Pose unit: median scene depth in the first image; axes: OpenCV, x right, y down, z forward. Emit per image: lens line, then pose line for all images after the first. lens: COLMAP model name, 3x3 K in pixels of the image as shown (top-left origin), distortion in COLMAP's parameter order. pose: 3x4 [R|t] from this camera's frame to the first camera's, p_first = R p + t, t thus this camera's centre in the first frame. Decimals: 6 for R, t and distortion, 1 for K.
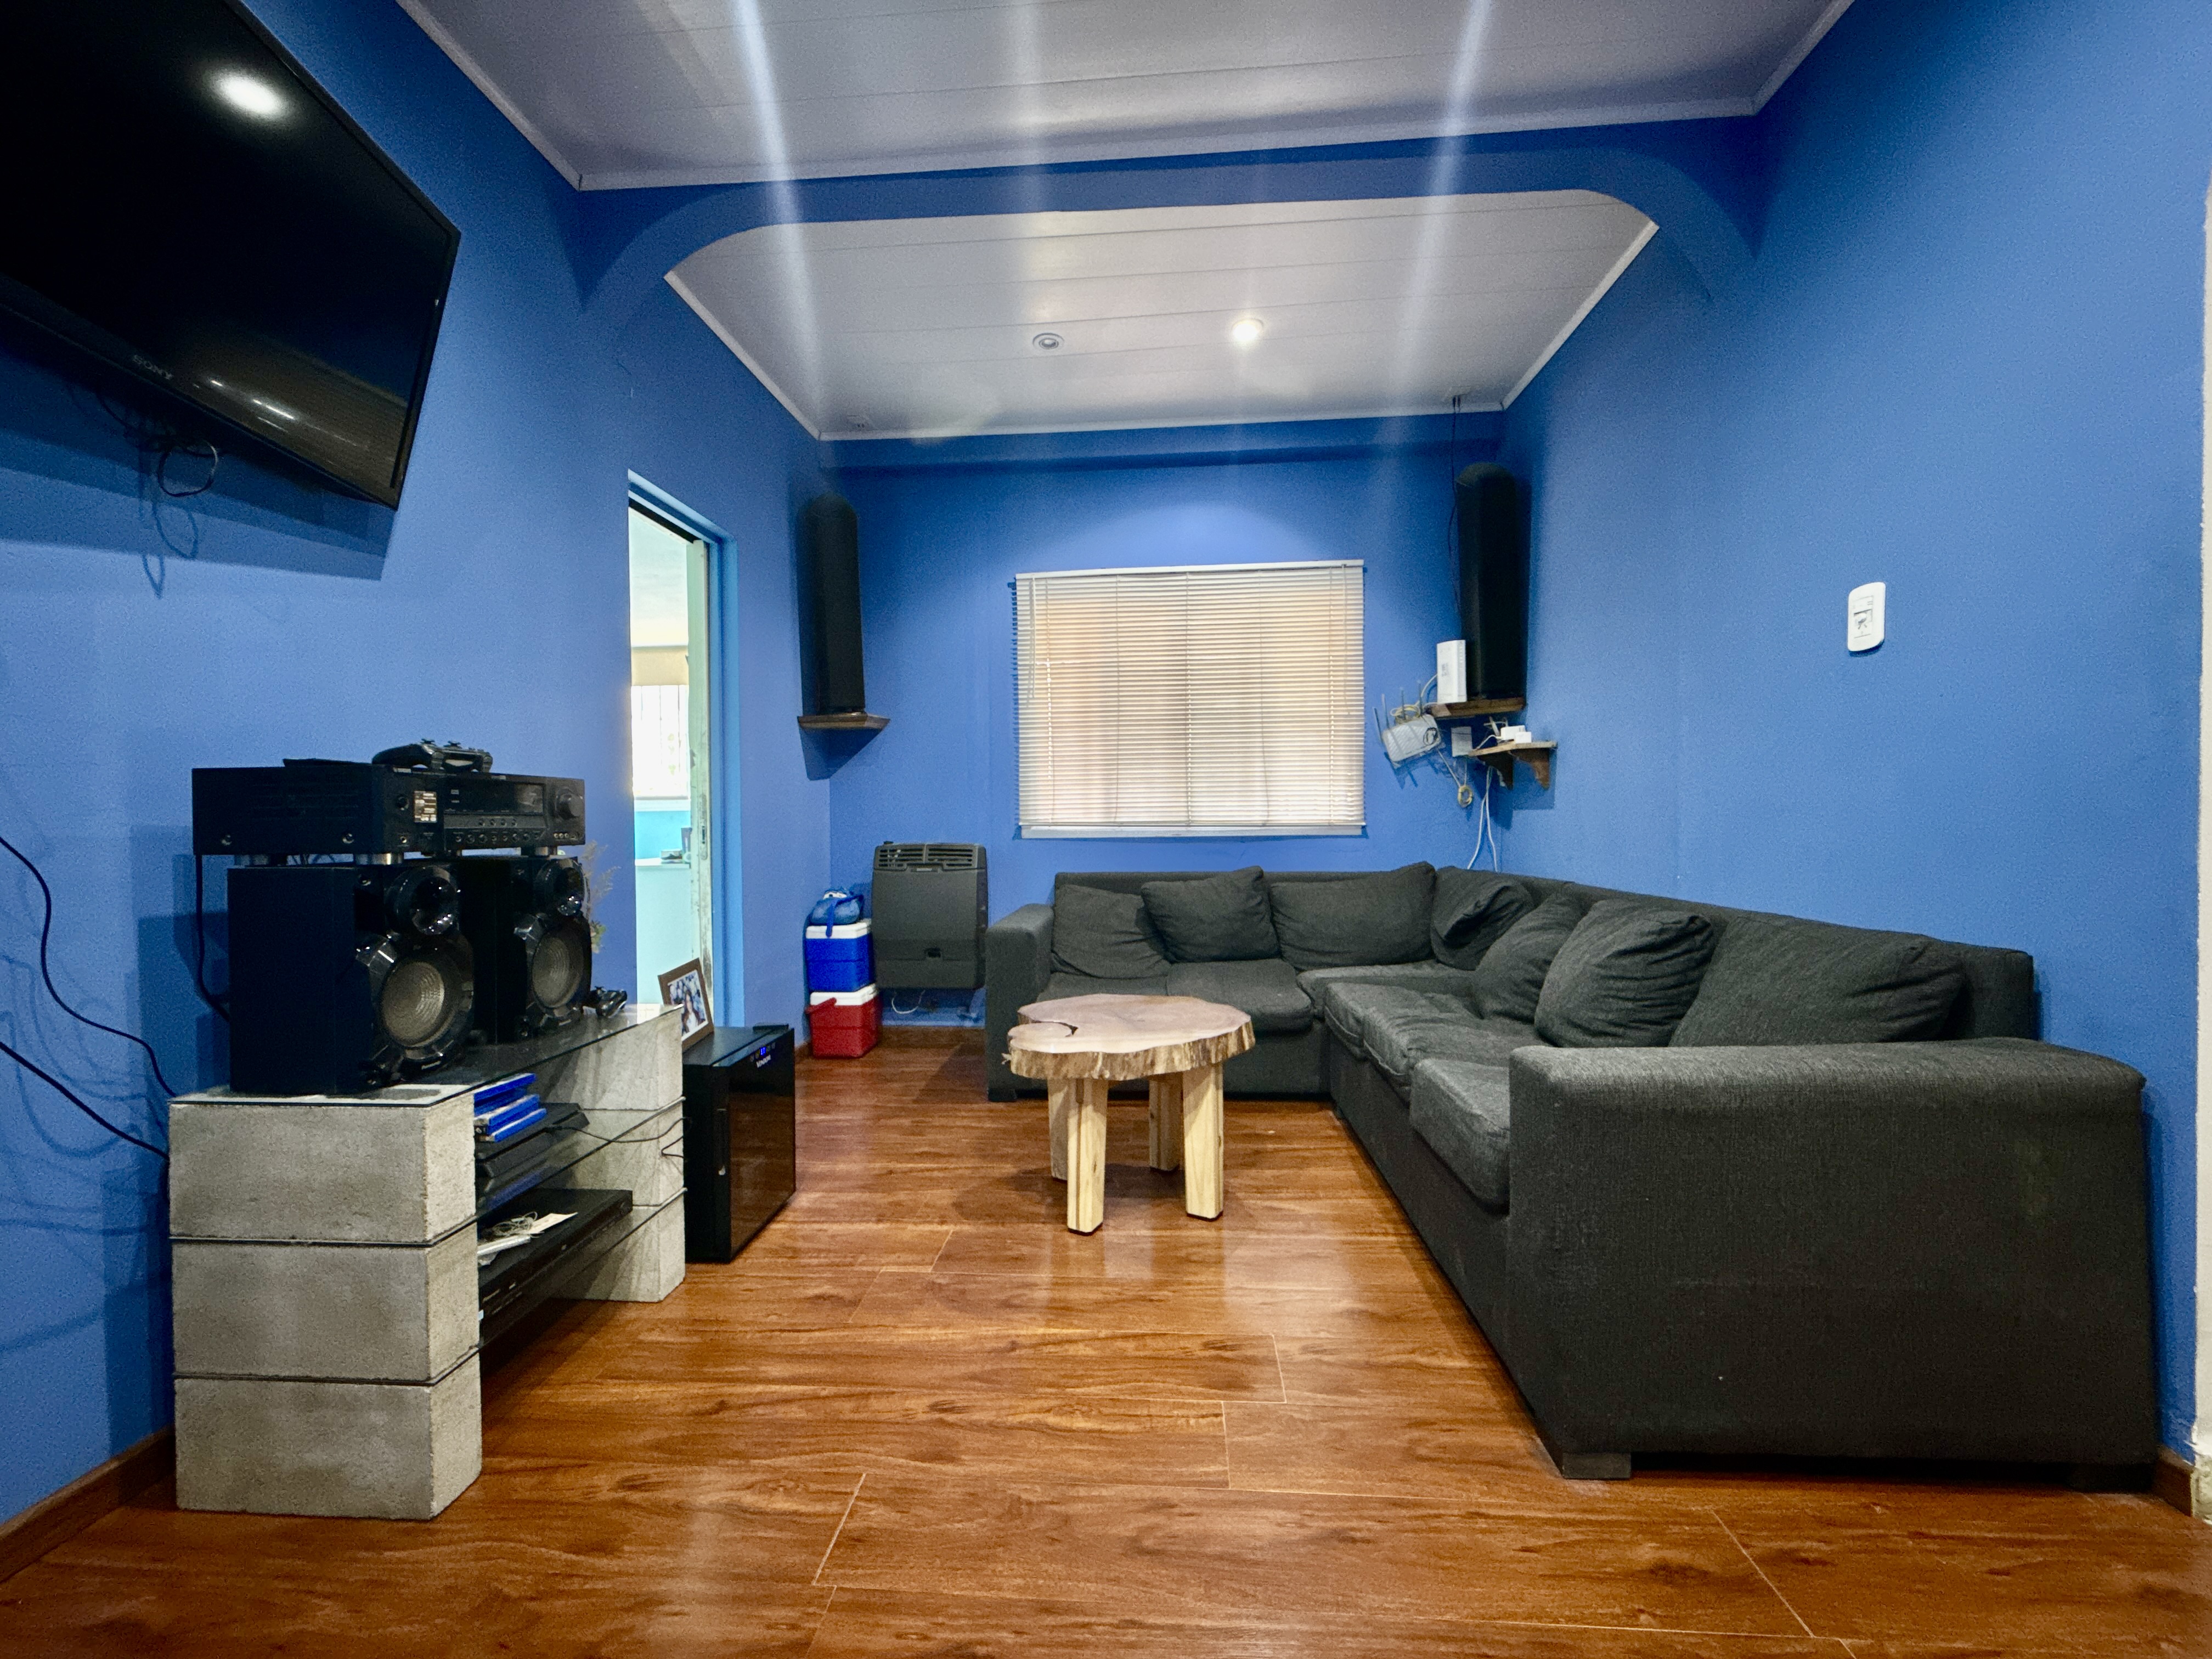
lens RADIAL K [[878.4, 0, 1104.7], [0, 878.4, 827.5], [0, 0, 1]] dist [0.000409, 0.000063]
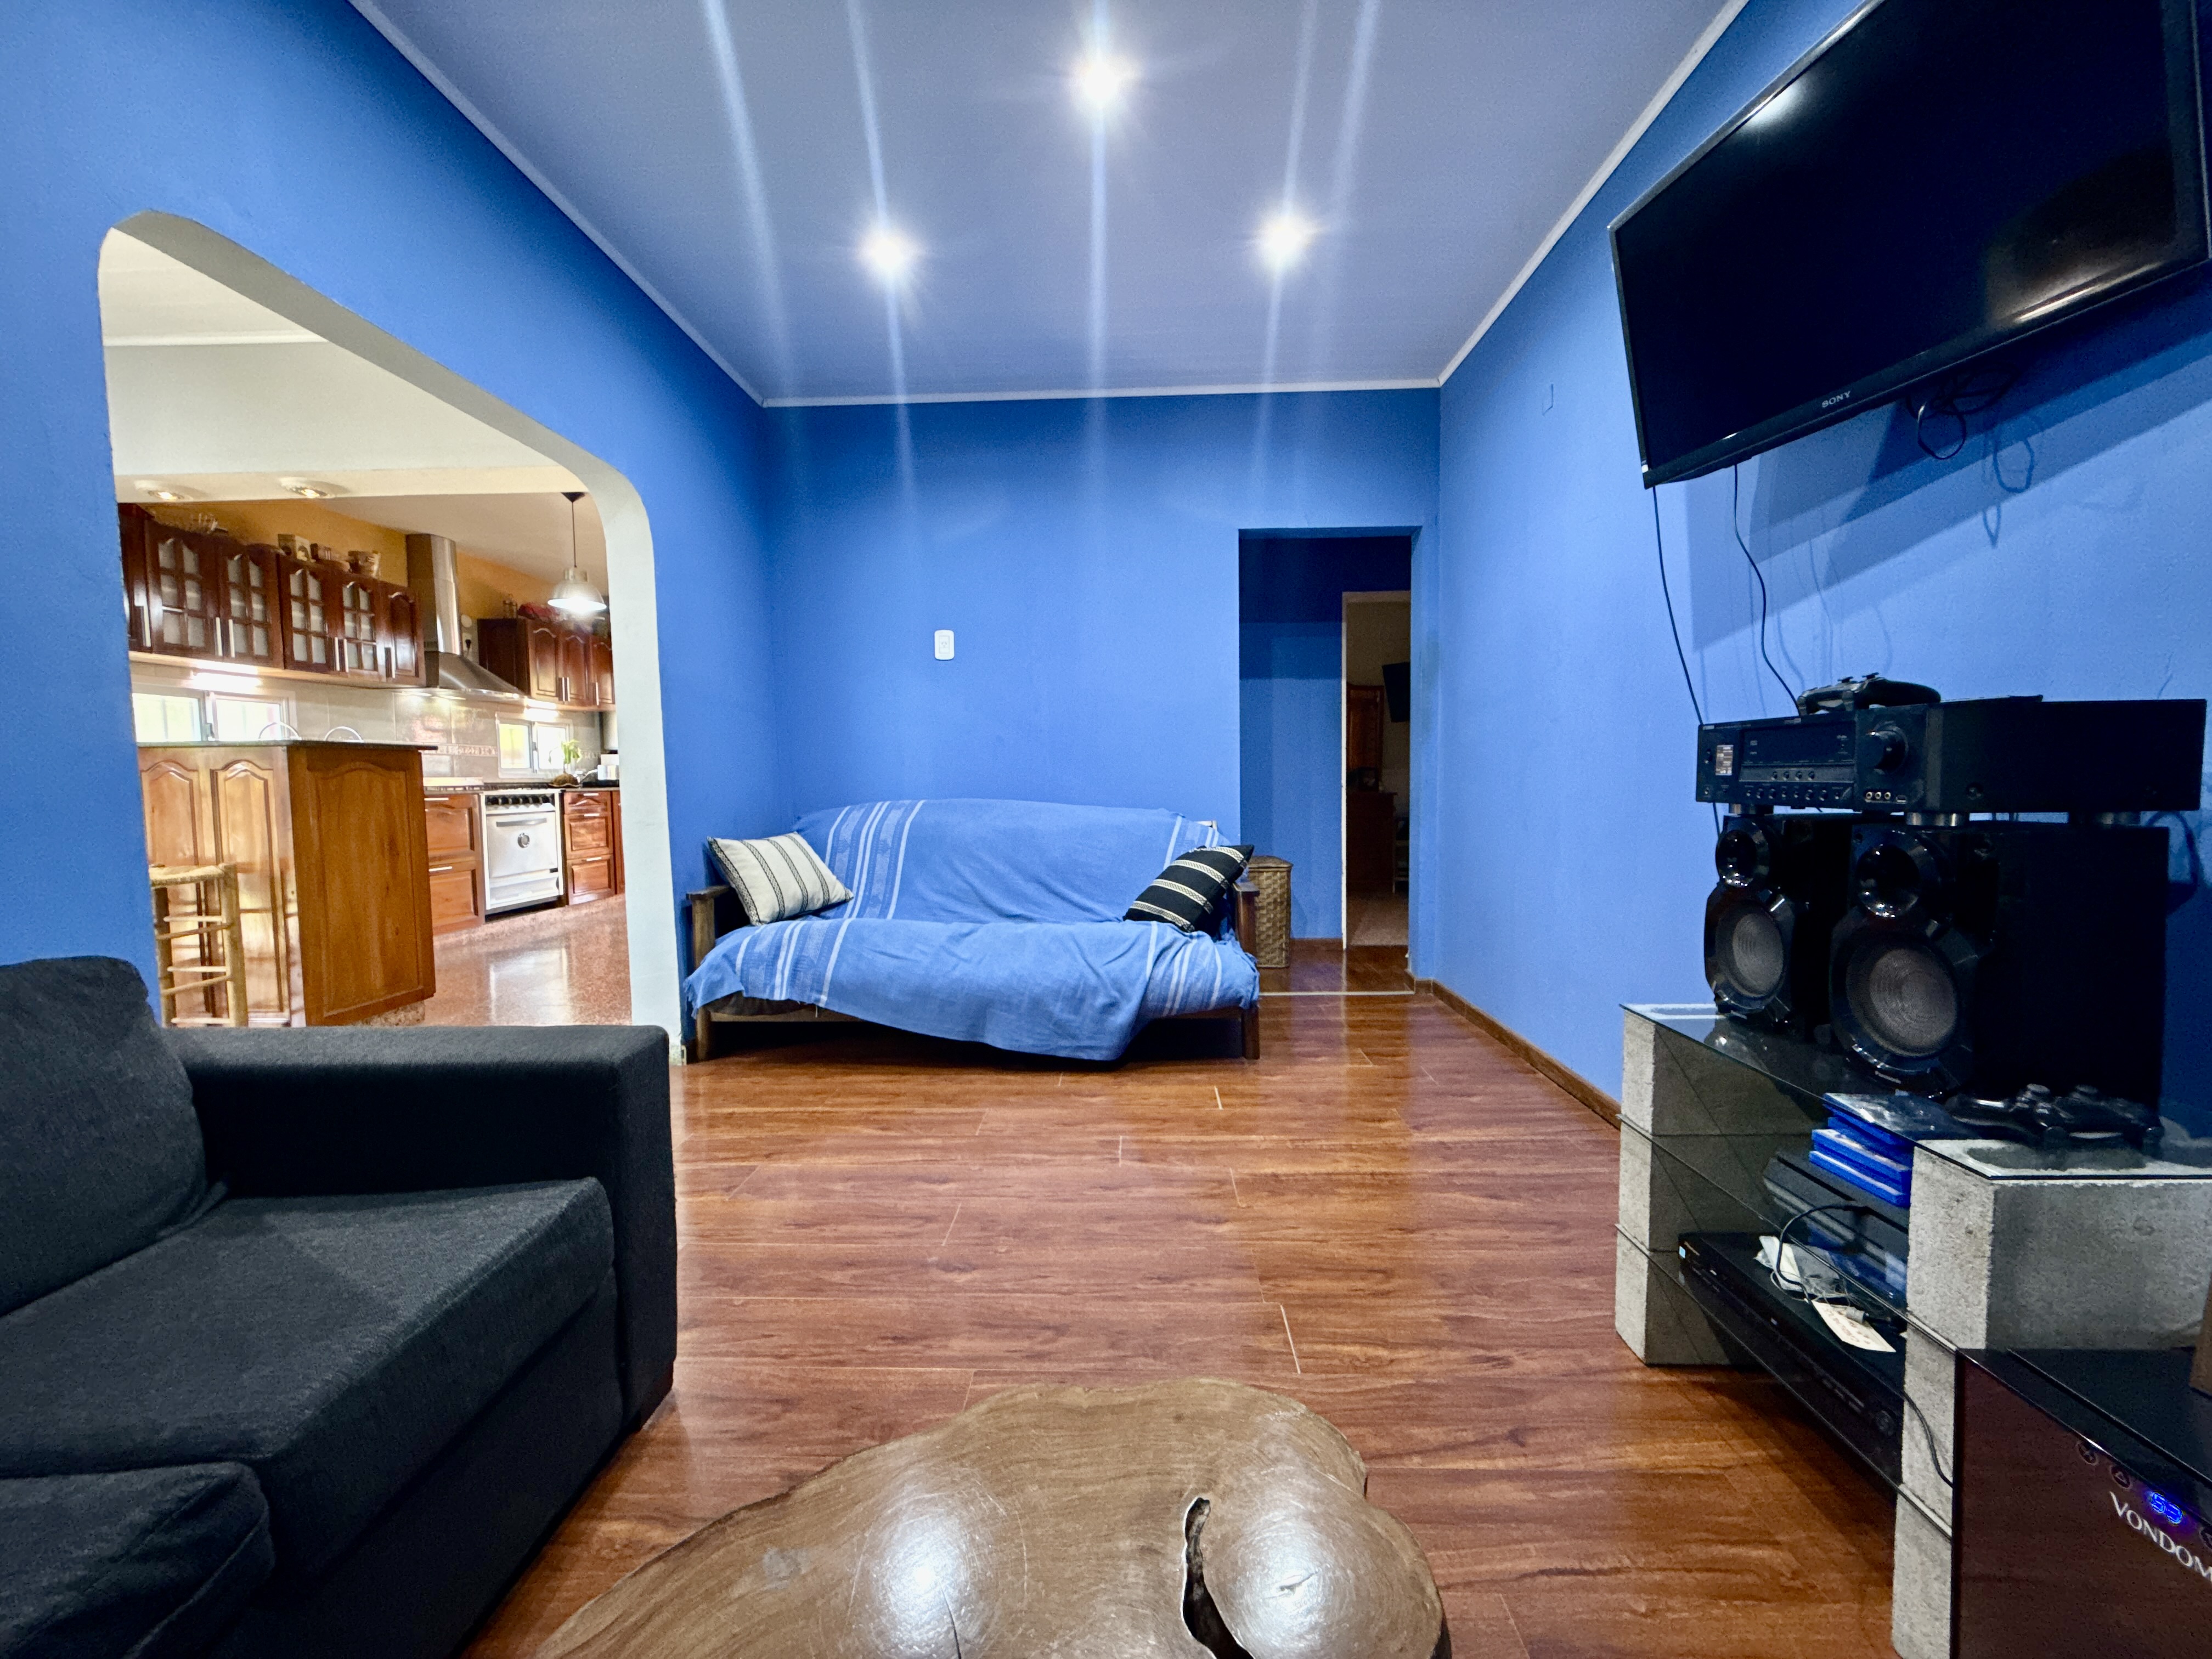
lens RADIAL K [[878.4, 0, 1104.7], [0, 878.4, 827.5], [0, 0, 1]] dist [0.000409, 0.000063]
pose [[-0.999078, 0.025430, -0.034577, -0.006307], [0.023141, 0.997613, 0.065065, -0.028146], [0.036150, 0.064205, -0.997282, 1.977994]]
